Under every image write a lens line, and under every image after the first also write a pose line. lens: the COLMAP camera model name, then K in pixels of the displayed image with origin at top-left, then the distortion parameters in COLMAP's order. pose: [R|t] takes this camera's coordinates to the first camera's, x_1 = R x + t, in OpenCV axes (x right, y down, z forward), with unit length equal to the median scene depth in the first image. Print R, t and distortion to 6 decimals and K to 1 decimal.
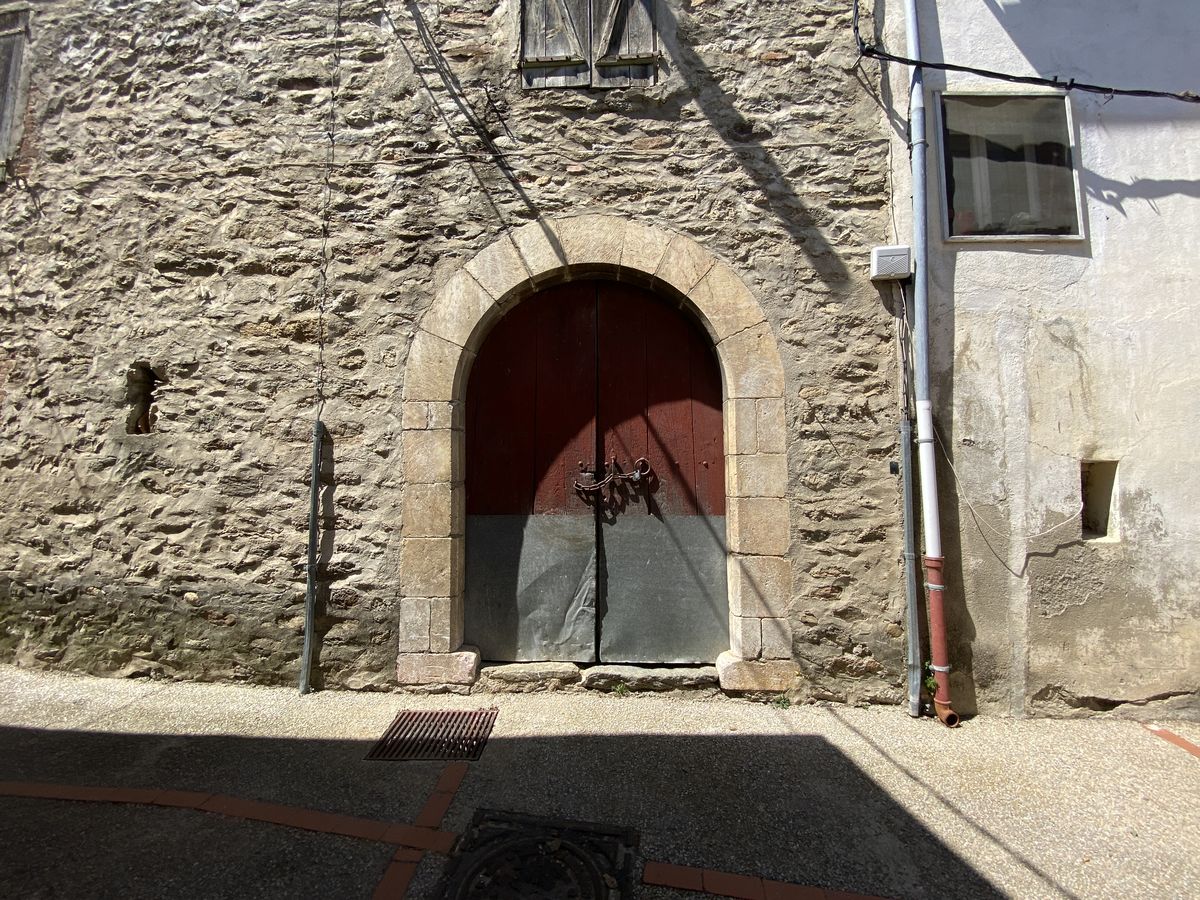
lens RADIAL K [[484.2, 0, 600.0], [0, 484.2, 450.0], [0, 0, 1]] dist [-0.000009, -0.009026]
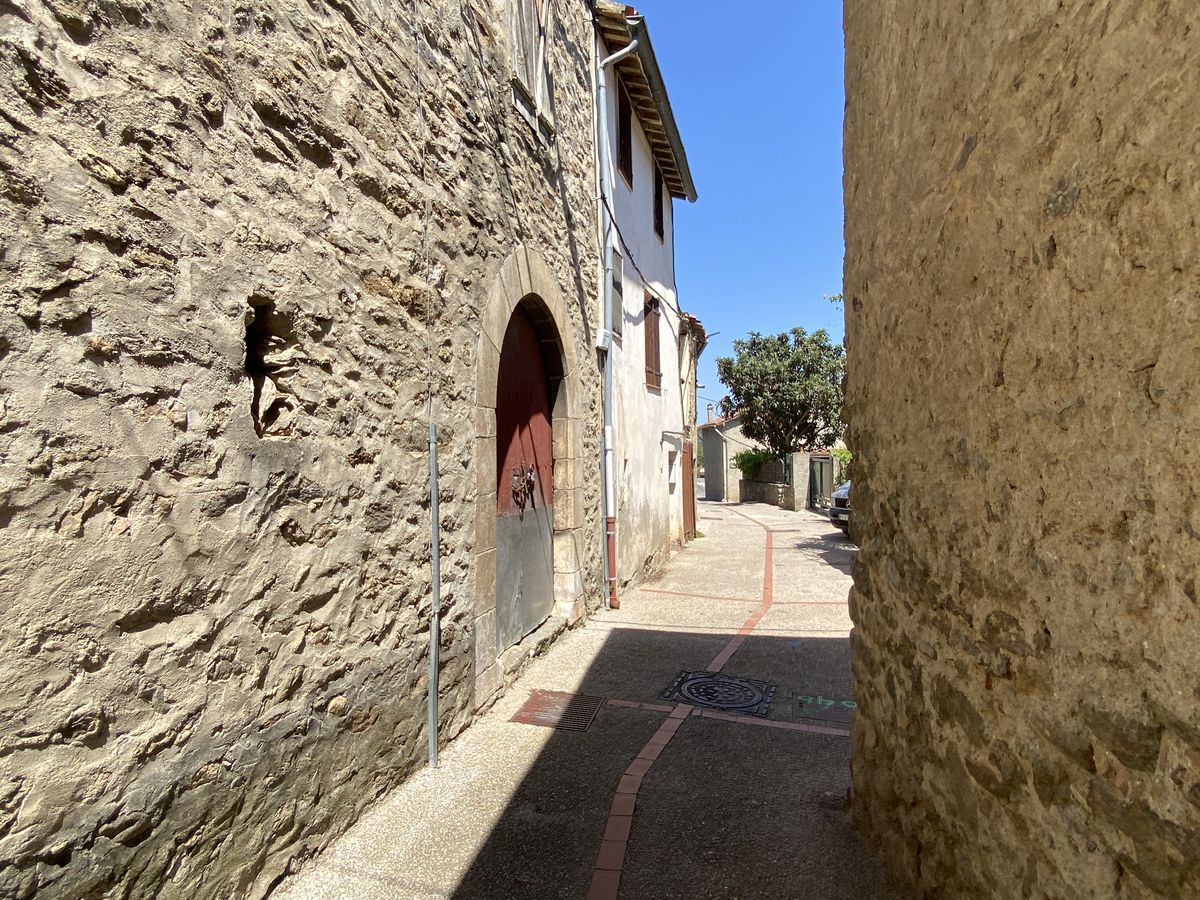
lens RADIAL K [[698.9, 0, 600.0], [0, 698.9, 450.0], [0, 0, 1]] dist [0.003396, -0.000429]
pose [[0.209282, -0.004285, 0.977846, -1.629564], [-0.042486, 0.999006, 0.013471, -0.045283], [-0.976932, -0.044364, 0.208892, 0.490336]]
